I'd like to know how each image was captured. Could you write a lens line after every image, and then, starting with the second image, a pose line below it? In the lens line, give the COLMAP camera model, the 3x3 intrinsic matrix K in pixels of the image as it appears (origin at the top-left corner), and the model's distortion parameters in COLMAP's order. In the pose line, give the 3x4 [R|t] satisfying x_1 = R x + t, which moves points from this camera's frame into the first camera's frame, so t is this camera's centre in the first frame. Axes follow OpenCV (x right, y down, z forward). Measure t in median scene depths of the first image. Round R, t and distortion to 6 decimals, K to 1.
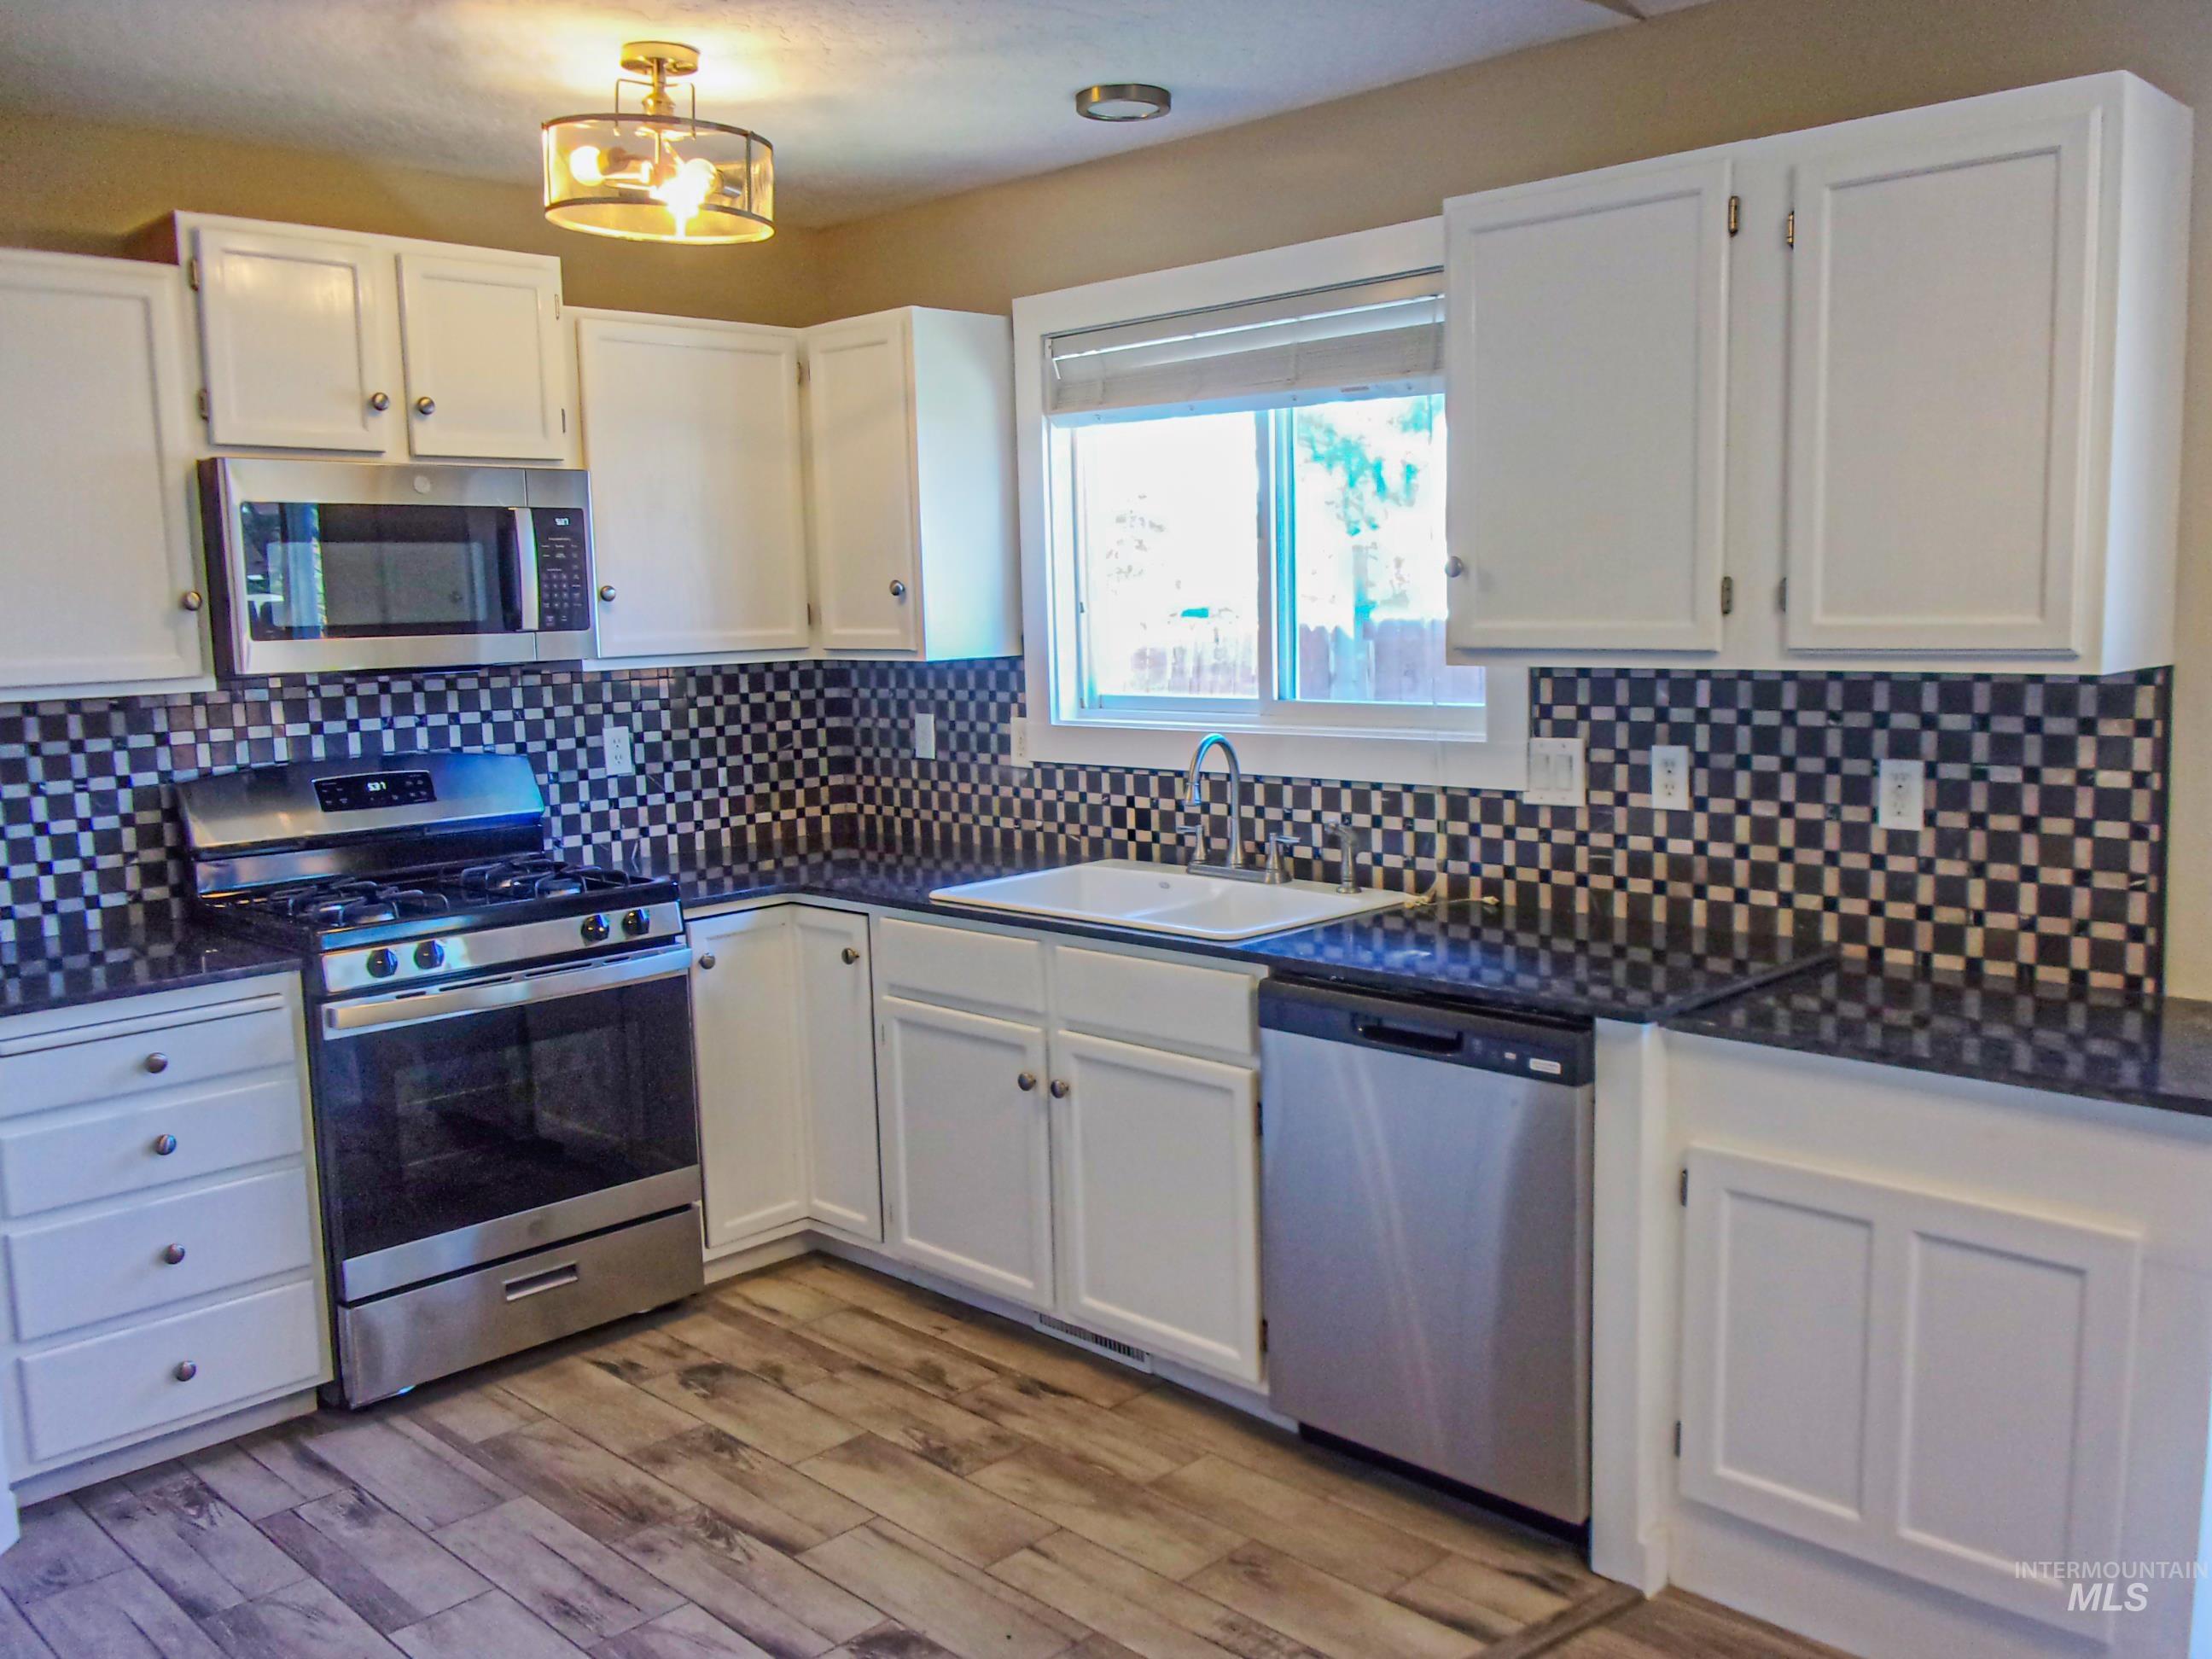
lens RADIAL K [[1869.3, 0, 1119.6], [0, 1869.3, 834.0], [0, 0, 1]] dist [0.007922, -0.000189]
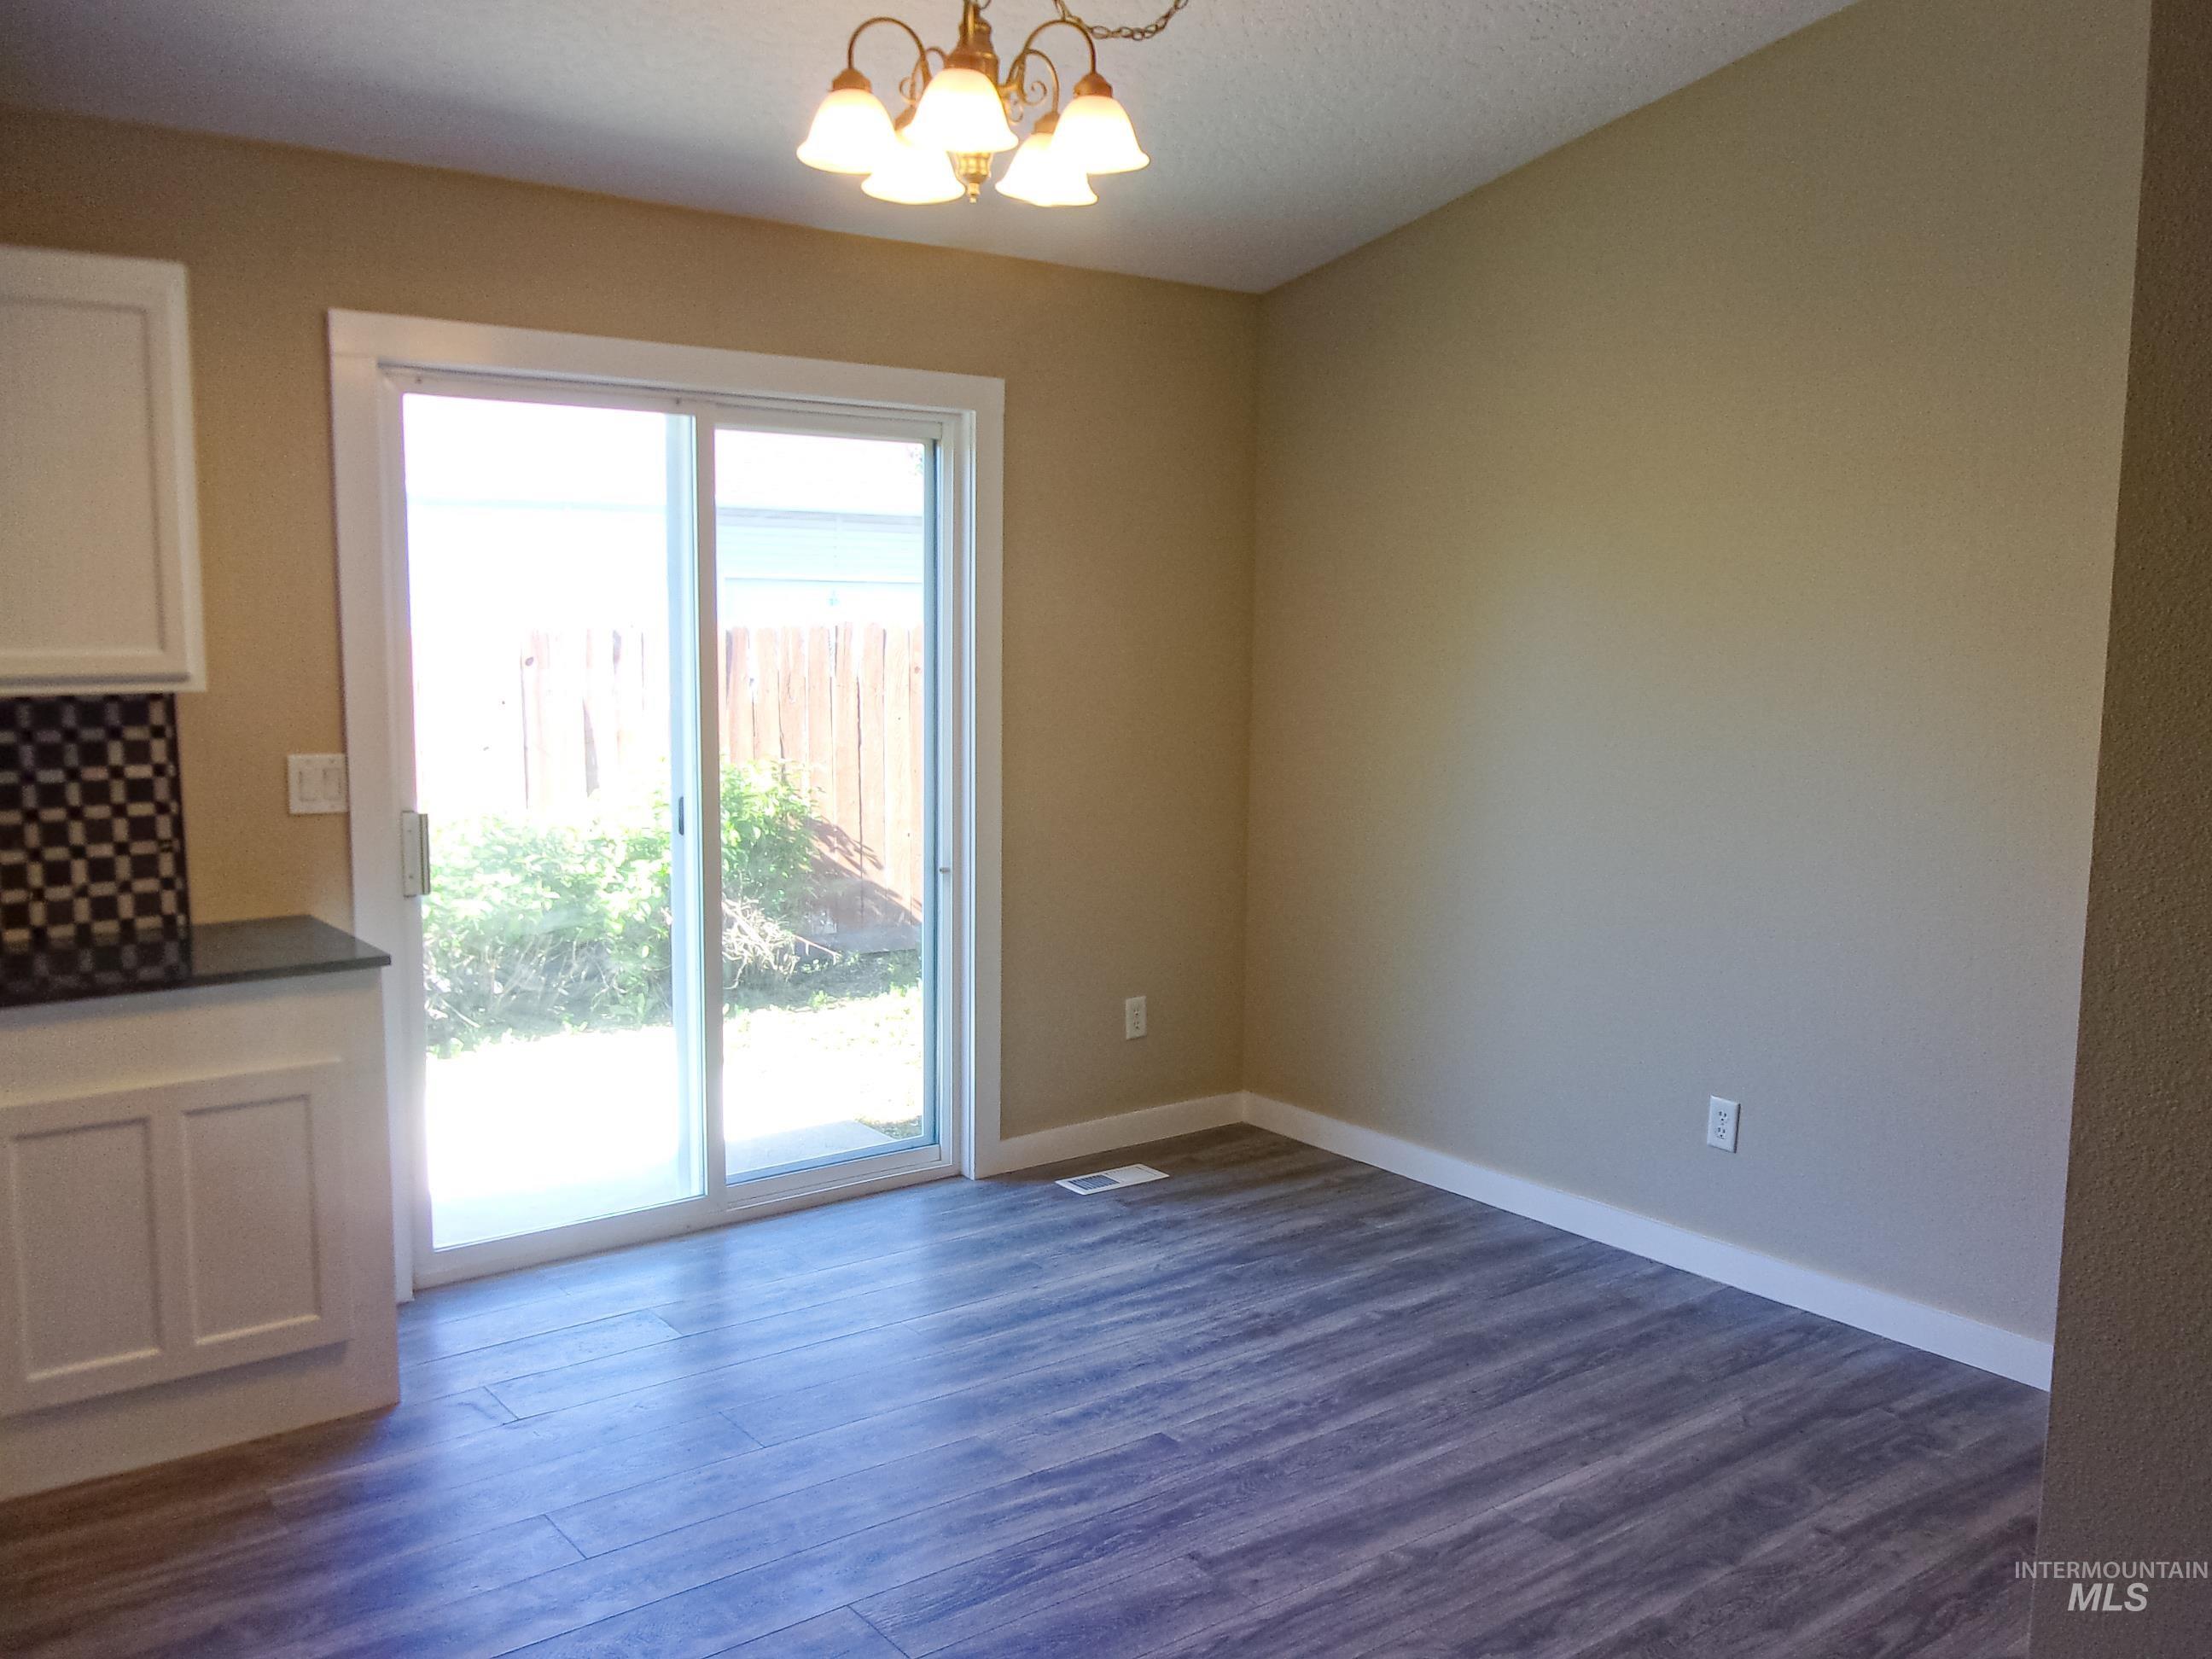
lens RADIAL K [[1869.3, 0, 1119.6], [0, 1869.3, 834.0], [0, 0, 1]] dist [0.007922, -0.000189]
pose [[0.129383, -0.097049, 0.986834, -0.553902], [0.117557, 0.989682, 0.081916, -0.009866], [-0.984602, 0.105411, 0.139457, 0.100547]]
